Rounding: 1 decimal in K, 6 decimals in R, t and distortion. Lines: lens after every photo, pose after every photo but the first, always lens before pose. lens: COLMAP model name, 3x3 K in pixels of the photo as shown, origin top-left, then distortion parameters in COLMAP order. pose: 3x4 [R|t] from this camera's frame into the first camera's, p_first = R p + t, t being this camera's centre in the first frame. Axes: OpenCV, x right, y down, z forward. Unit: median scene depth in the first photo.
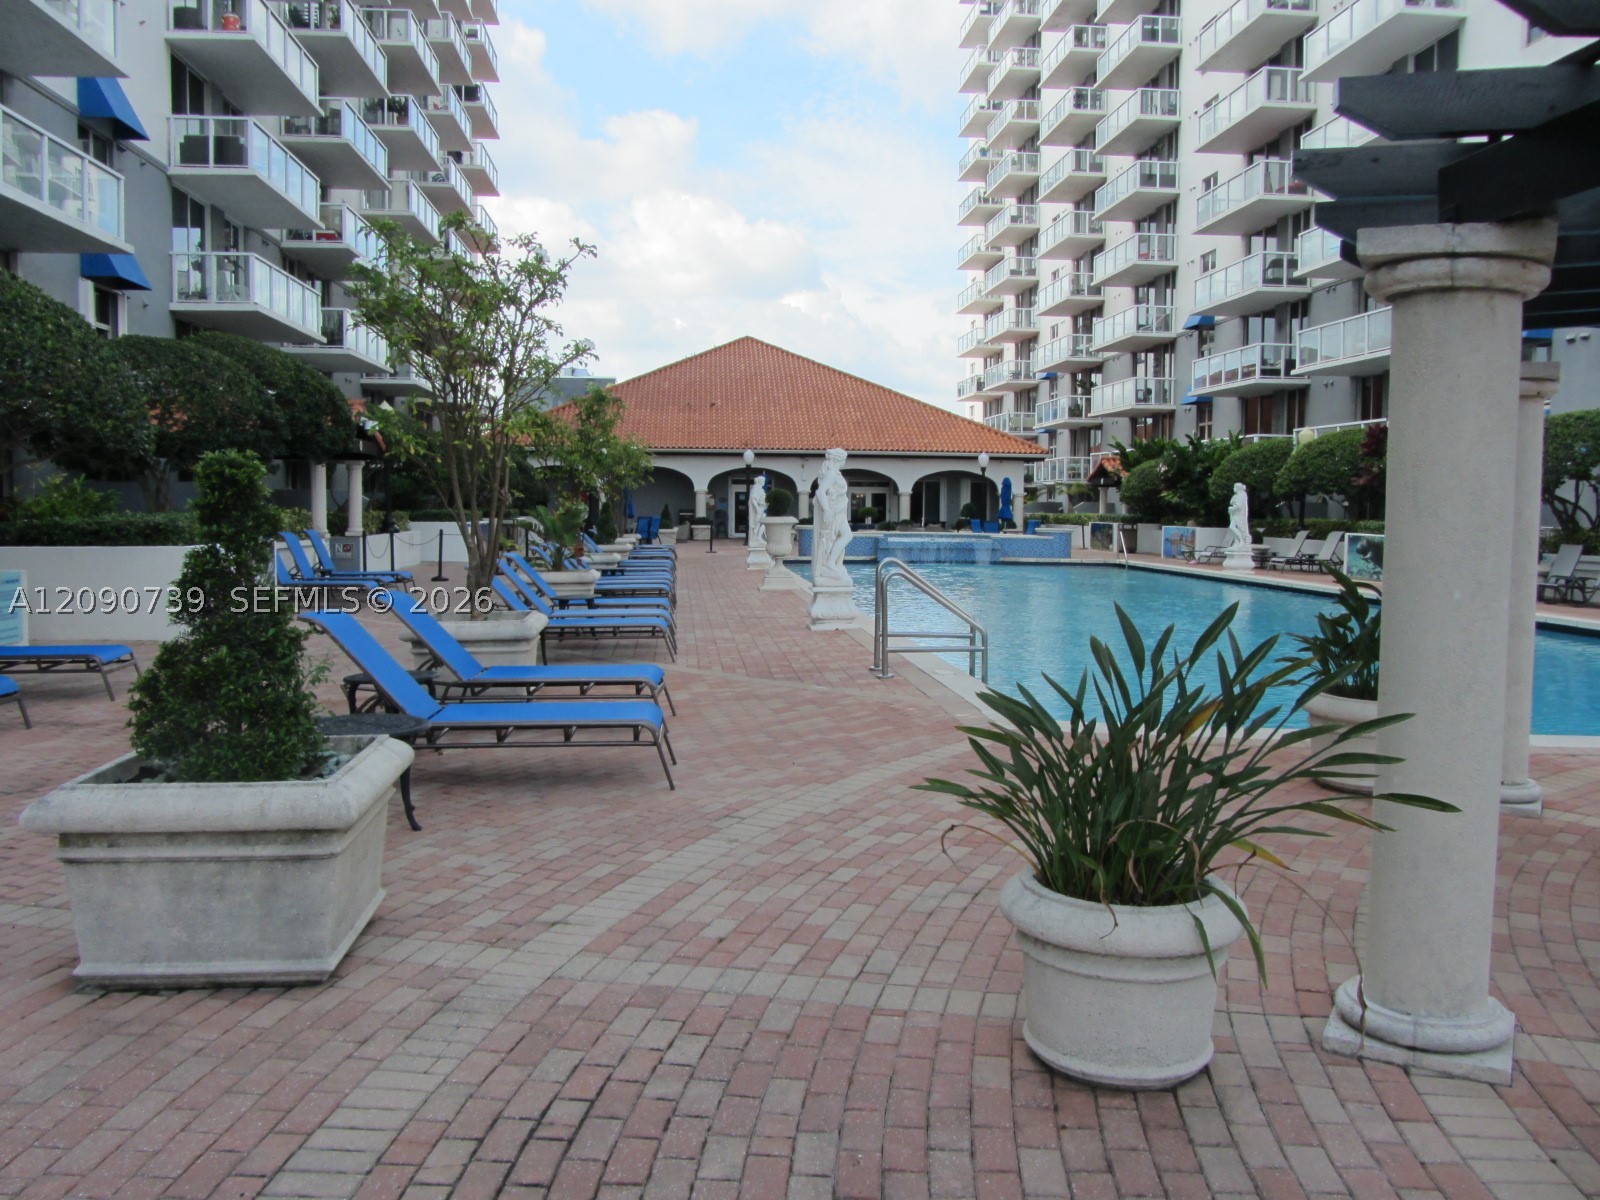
lens RADIAL K [[1316.5, 0, 803.2], [0, 1316.5, 601.5], [0, 0, 1]] dist [-0.022151, -0.008570]
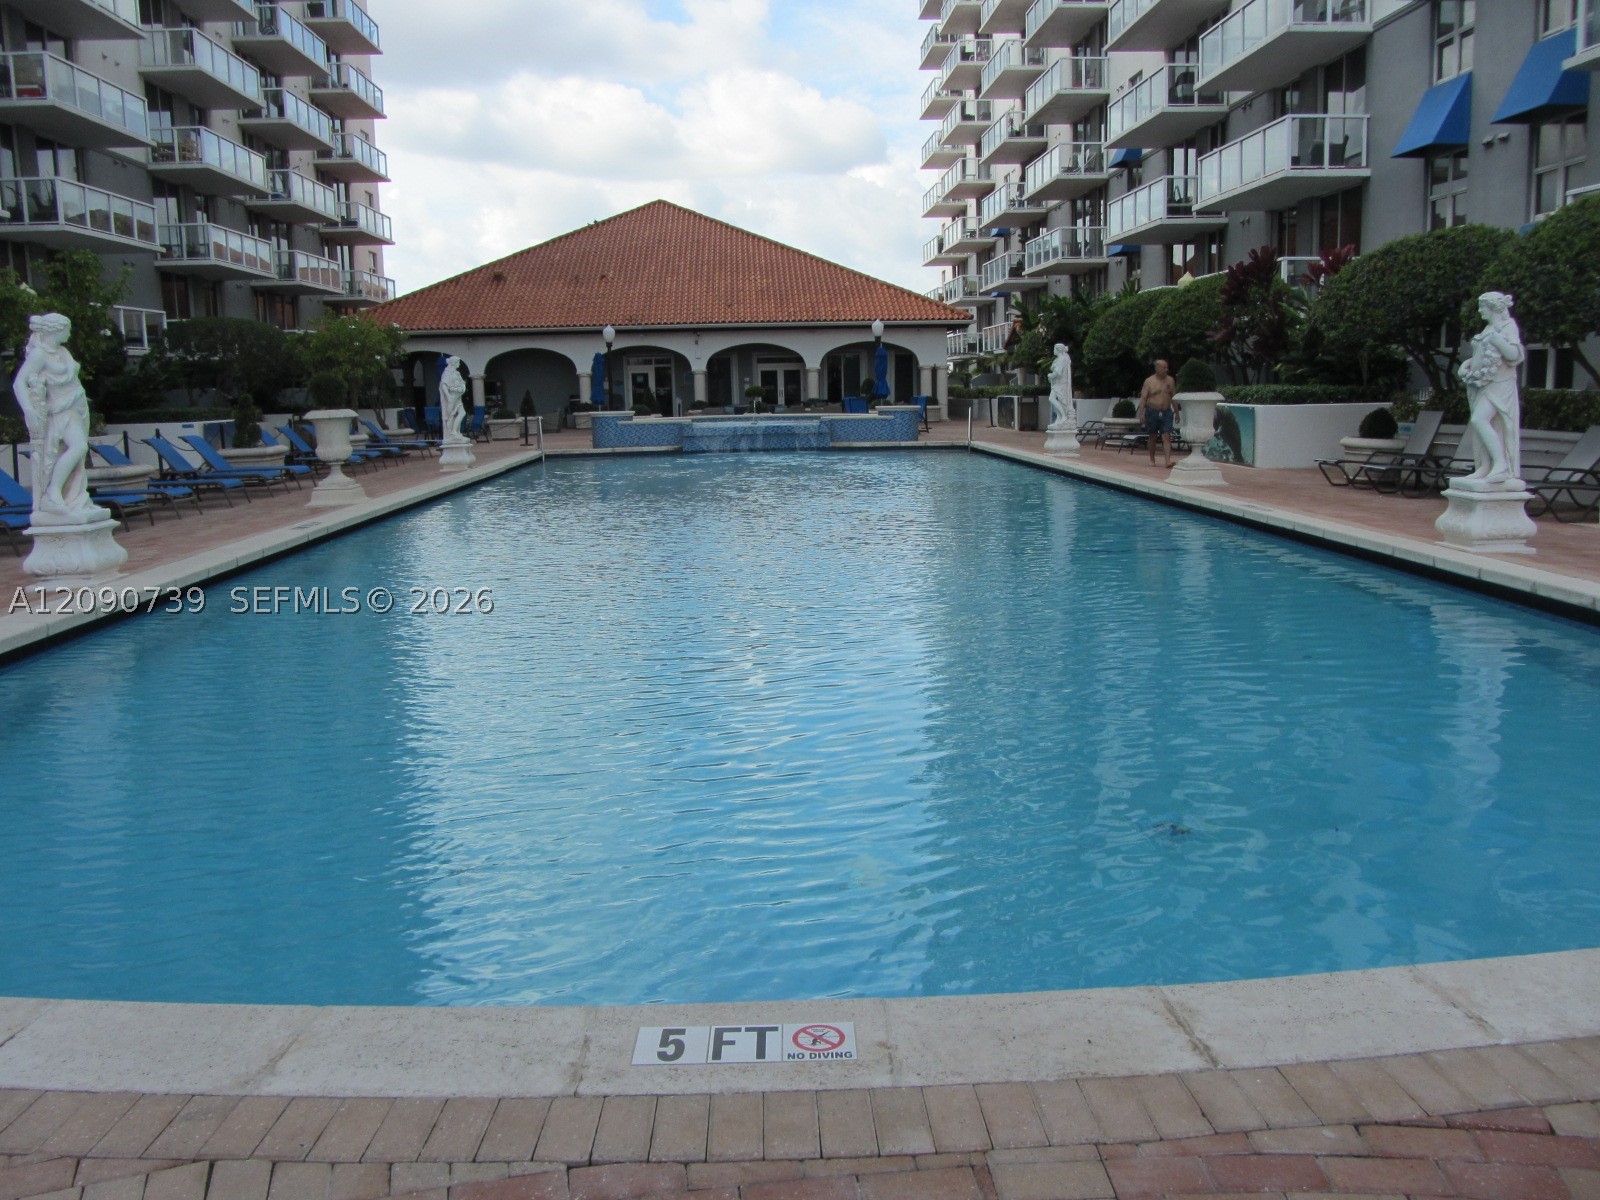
lens RADIAL K [[1316.5, 0, 795.7], [0, 1316.5, 597.9], [0, 0, 1]] dist [-0.022151, -0.008570]
pose [[0.998375, -0.024742, -0.051341, 0.119671], [0.029160, 0.995767, 0.087169, -0.005938], [0.048967, -0.088524, 0.994870, 0.103710]]
